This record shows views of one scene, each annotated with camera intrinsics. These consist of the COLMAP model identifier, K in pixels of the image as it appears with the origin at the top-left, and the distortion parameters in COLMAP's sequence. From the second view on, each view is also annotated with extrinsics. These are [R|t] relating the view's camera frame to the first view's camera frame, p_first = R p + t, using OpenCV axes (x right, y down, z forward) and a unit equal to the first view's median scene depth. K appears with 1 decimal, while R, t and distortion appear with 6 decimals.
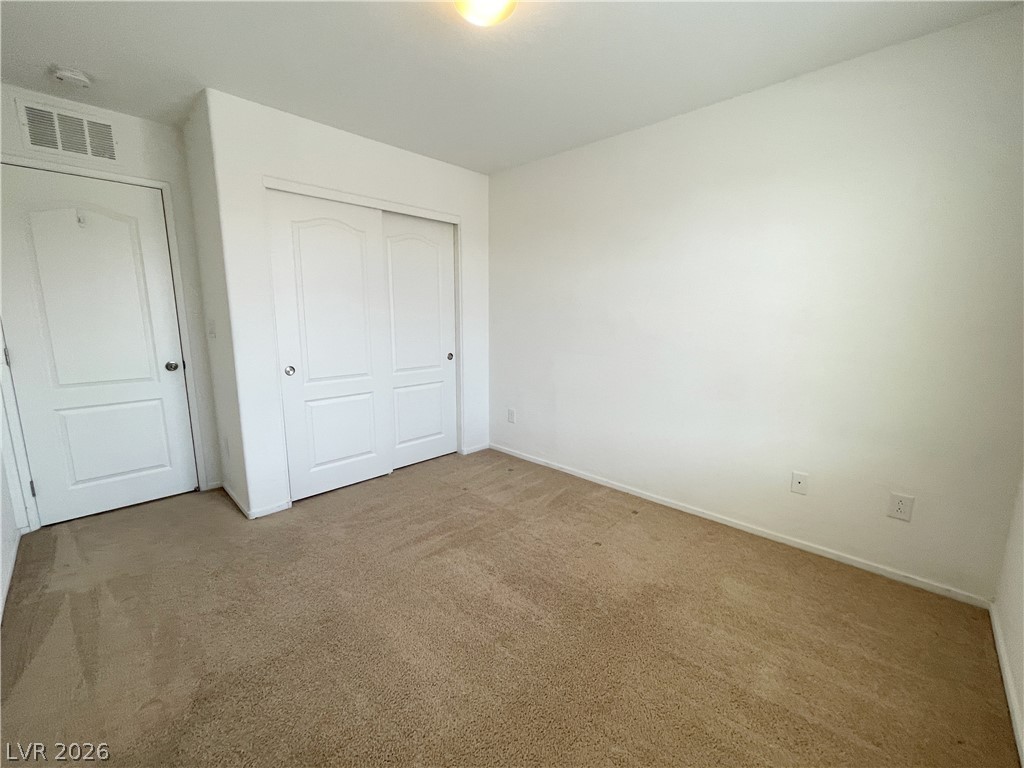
lens RADIAL K [[420.8, 0, 508.9], [0, 420.8, 385.9], [0, 0, 1]] dist [-0.001879, -0.000138]
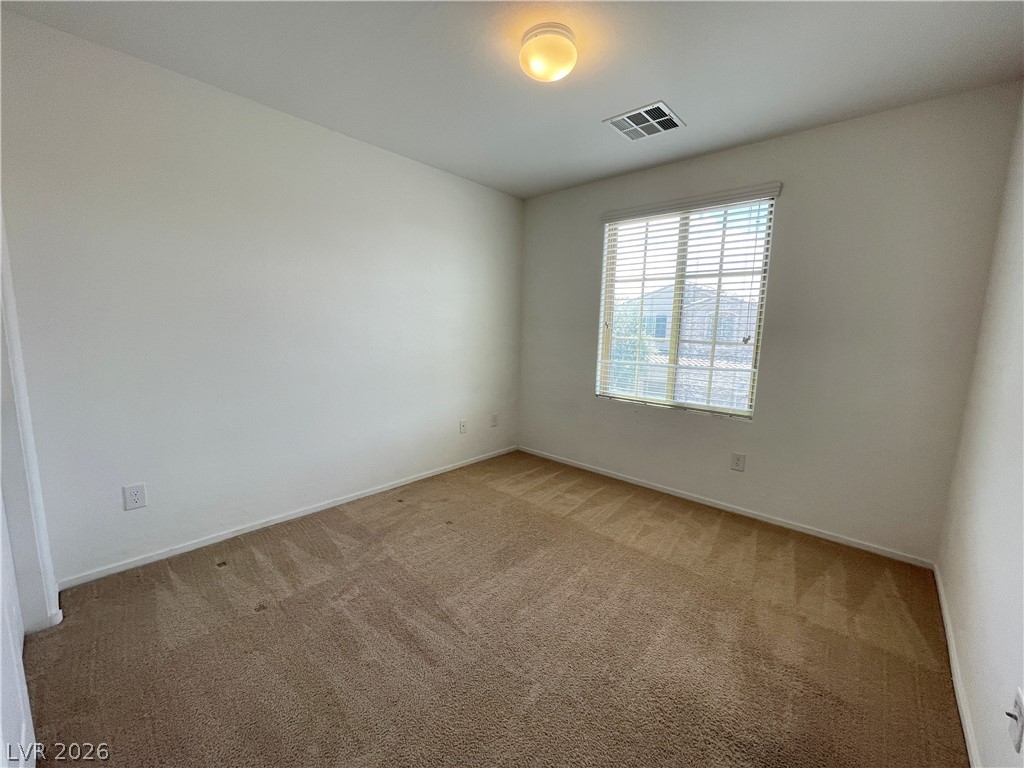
lens RADIAL K [[420.8, 0, 508.9], [0, 420.8, 385.9], [0, 0, 1]] dist [-0.001879, -0.000138]
pose [[-0.040578, -0.153232, 0.987357, -0.826114], [0.137607, 0.977898, 0.157419, -0.142033], [-0.989655, 0.142255, -0.018595, 0.756239]]
